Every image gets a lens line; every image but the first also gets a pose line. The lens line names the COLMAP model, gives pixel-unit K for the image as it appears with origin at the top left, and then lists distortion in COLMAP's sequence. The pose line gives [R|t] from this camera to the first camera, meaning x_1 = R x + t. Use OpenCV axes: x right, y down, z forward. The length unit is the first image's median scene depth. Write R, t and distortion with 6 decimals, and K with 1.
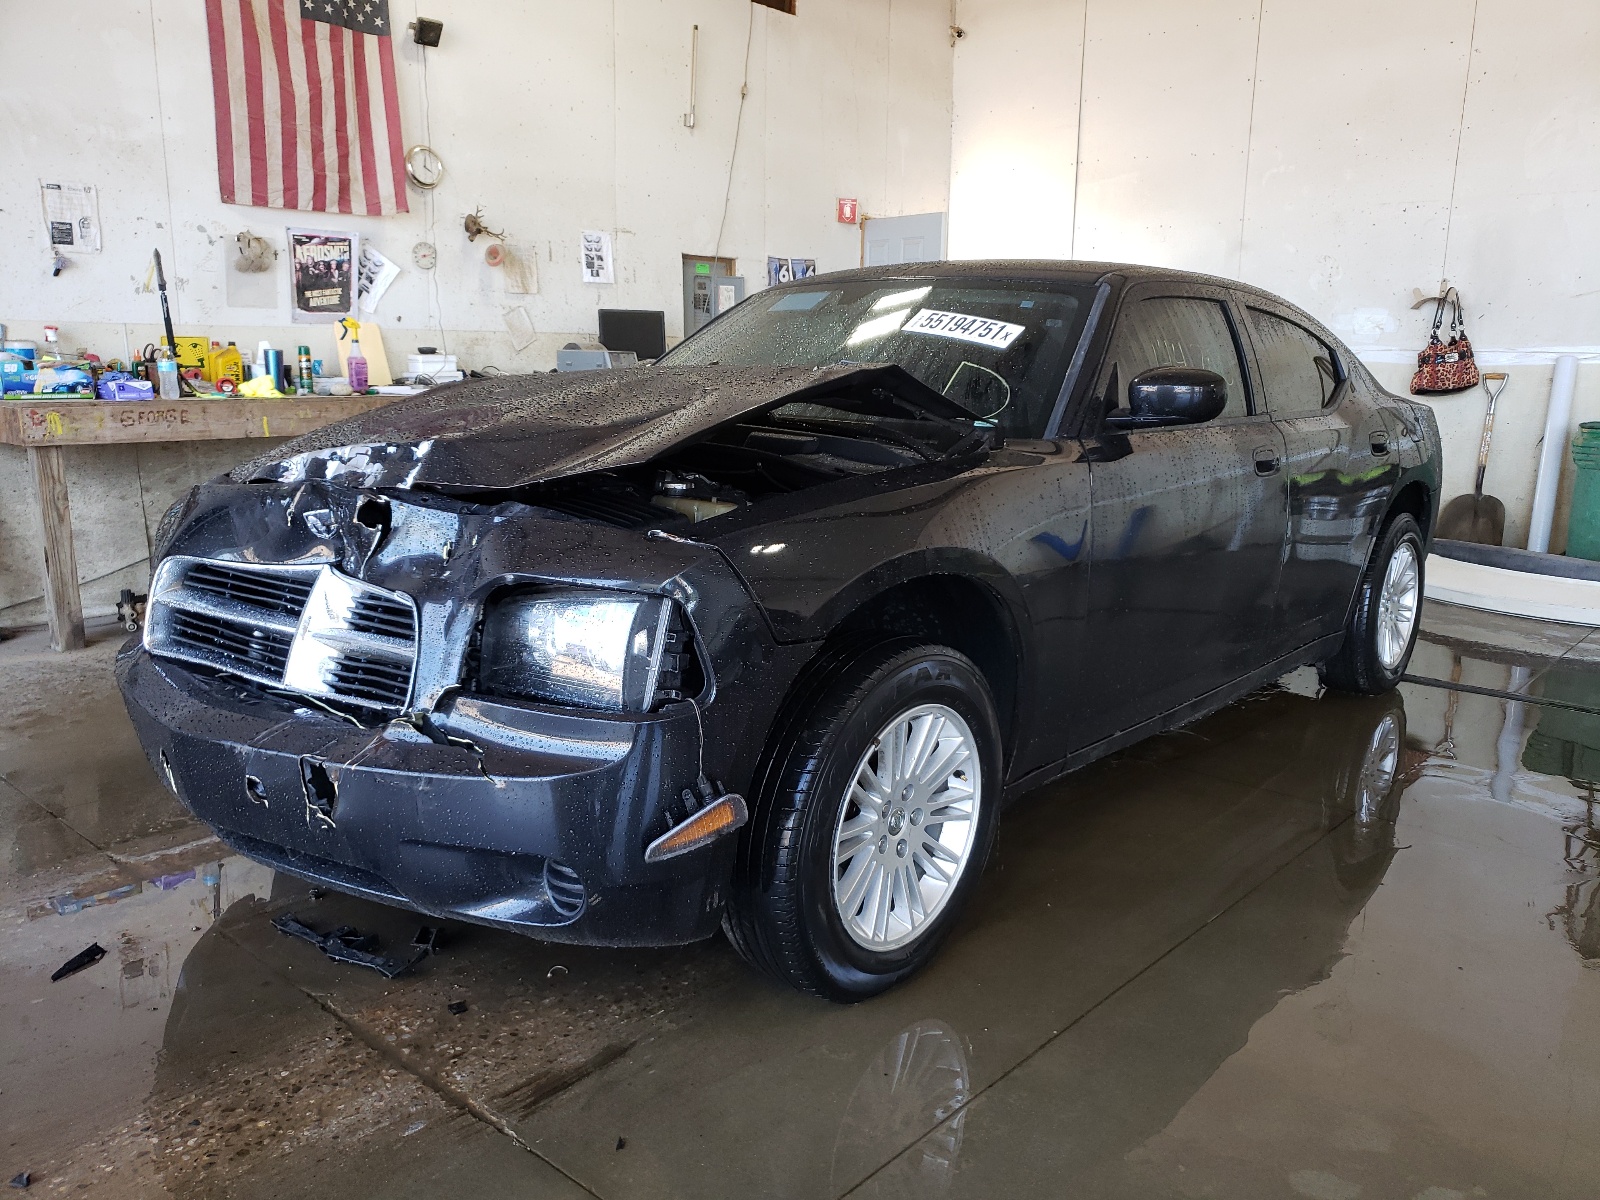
lens RADIAL K [[1302.2, 0, 800.0], [0, 1302.2, 600.0], [0, 0, 1]] dist [0.027729, -0.009378]
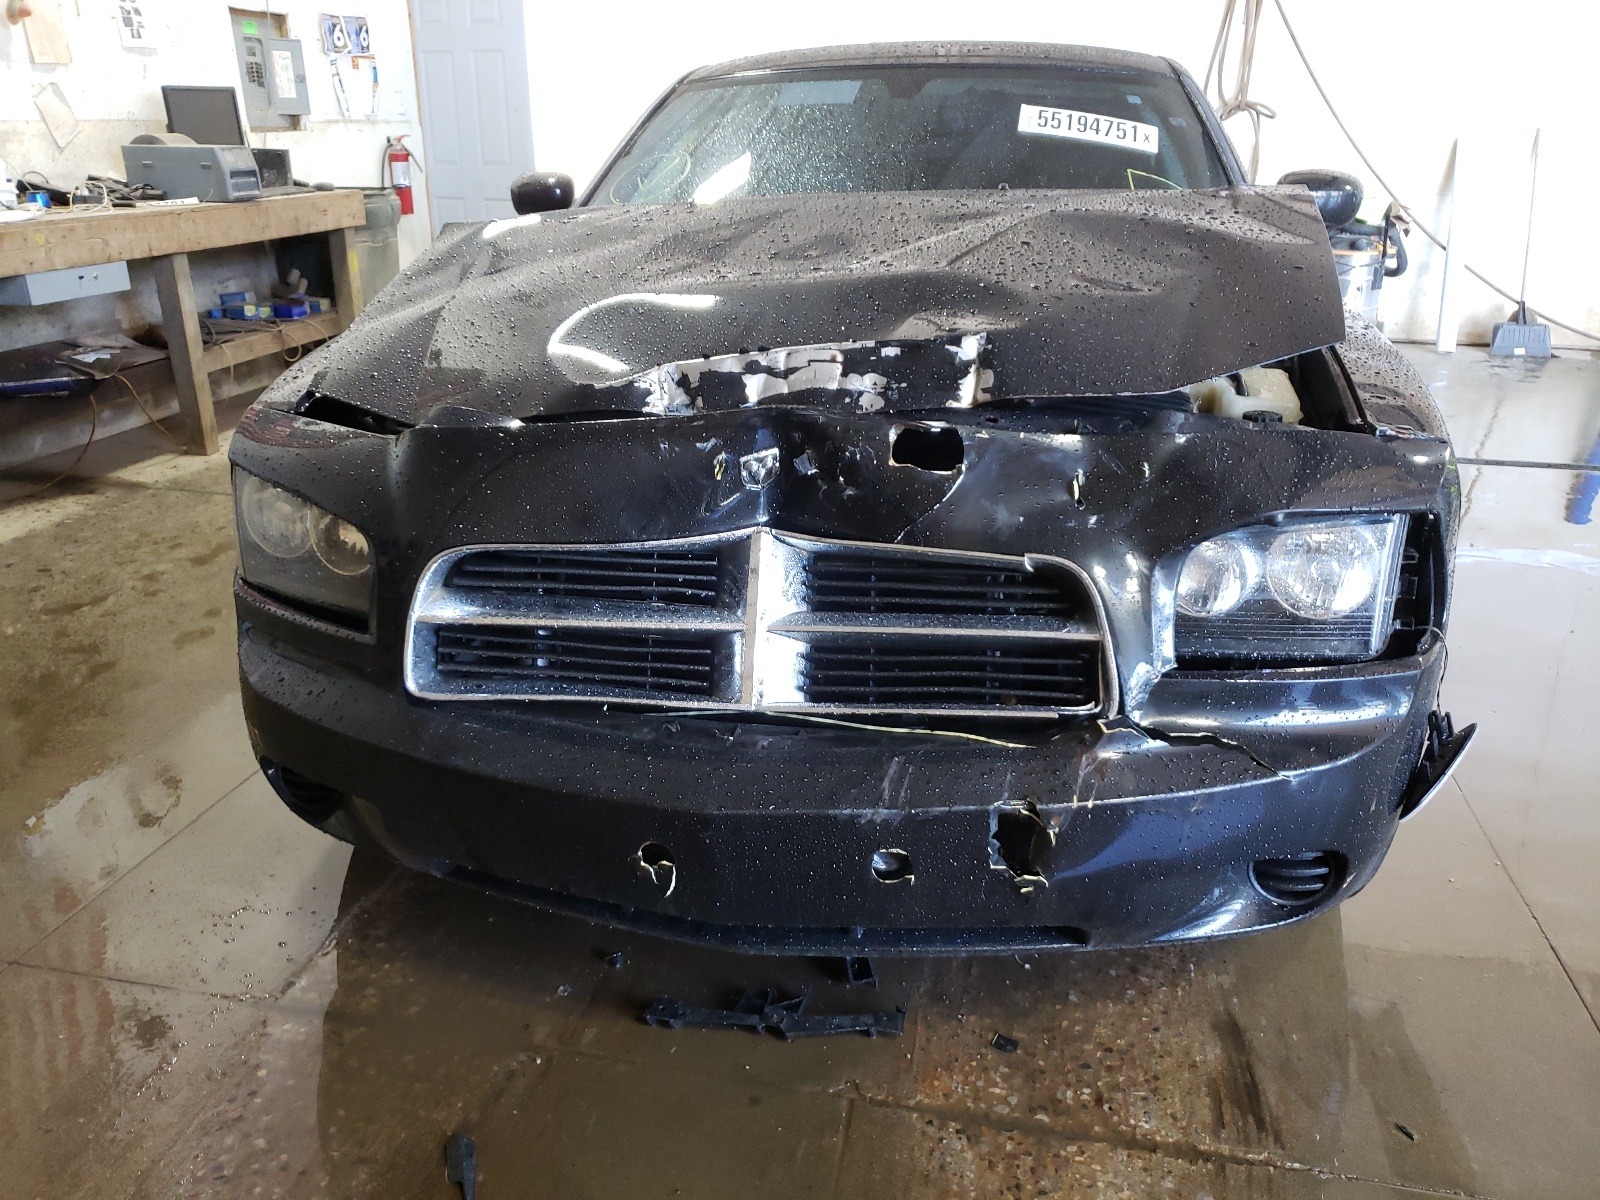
lens RADIAL K [[1302.2, 0, 800.0], [0, 1302.2, 600.0], [0, 0, 1]] dist [0.027729, -0.009378]
pose [[0.861929, -0.190324, 0.469951, -0.295932], [0.108699, 0.974687, 0.195372, -0.053109], [-0.495239, -0.117314, 0.860799, 0.169930]]
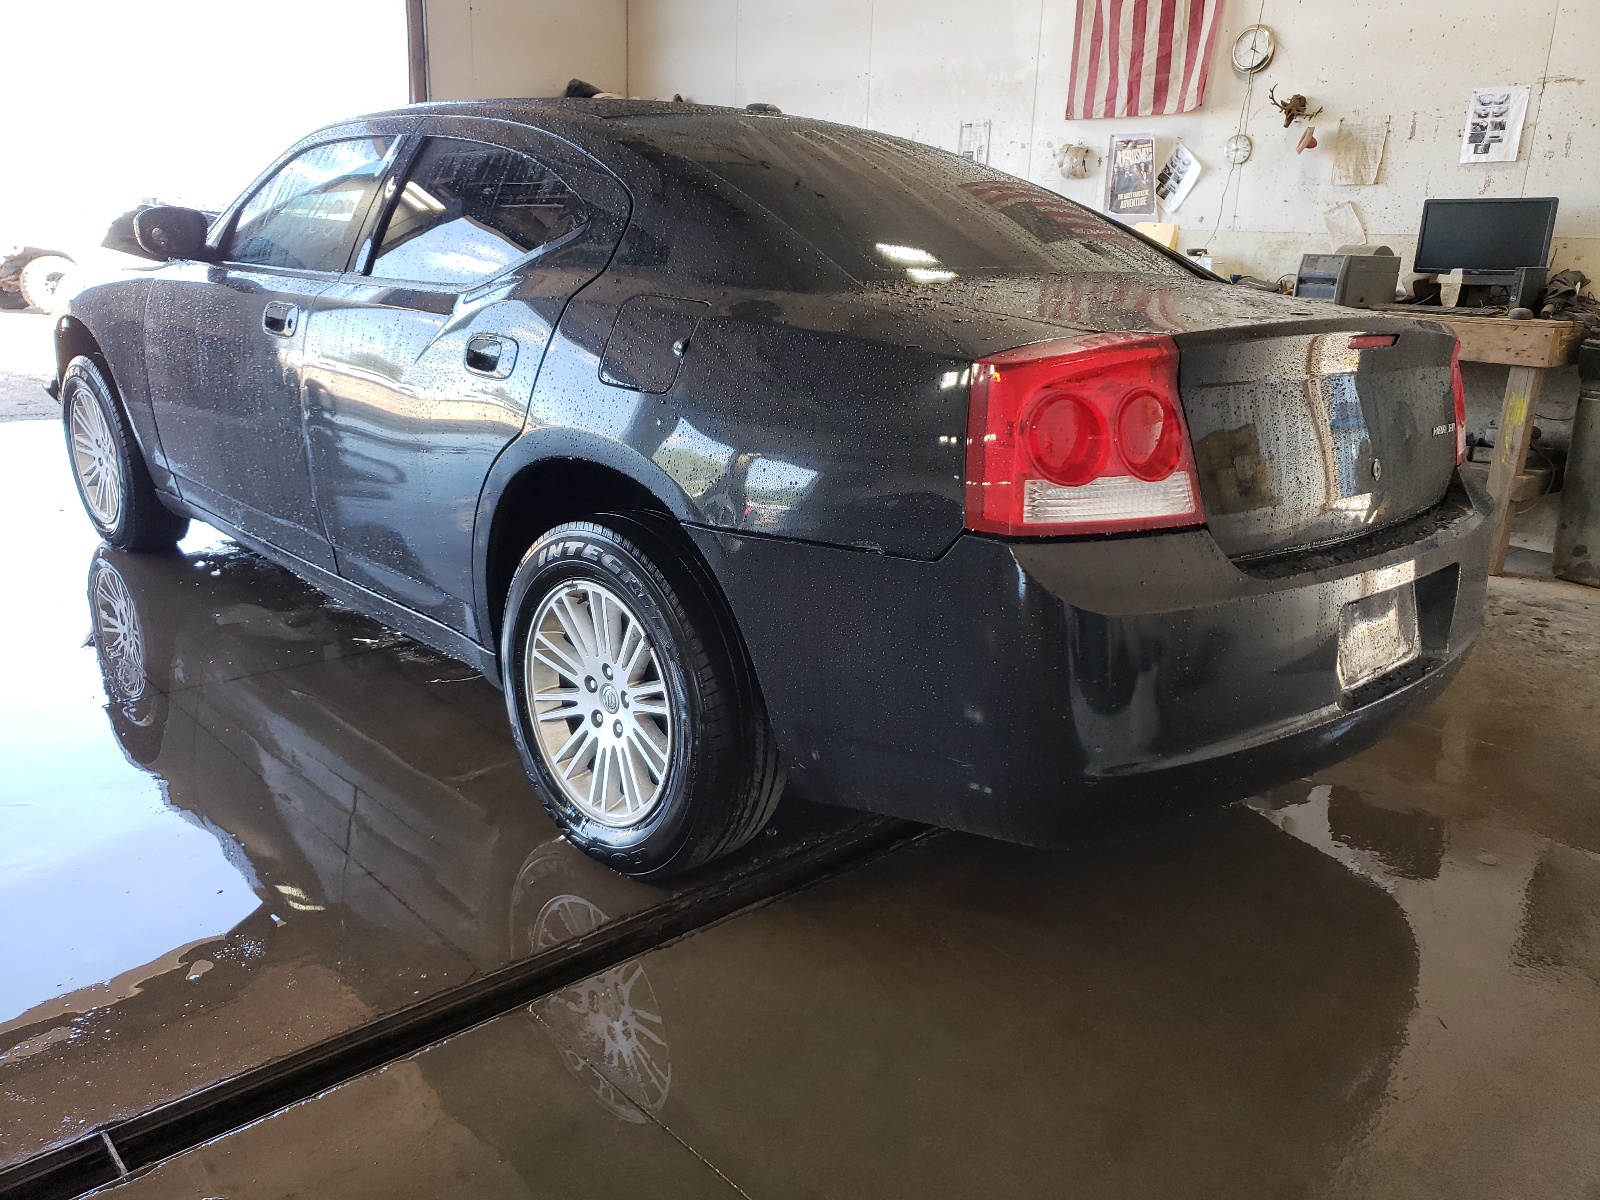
lens RADIAL K [[1302.2, 0, 800.0], [0, 1302.2, 600.0], [0, 0, 1]] dist [0.027729, -0.009378]
pose [[-0.169489, 0.236370, -0.956767, 0.781130], [-0.240343, 0.931588, 0.272726, -0.156230], [0.955776, 0.276176, -0.101084, 0.956321]]
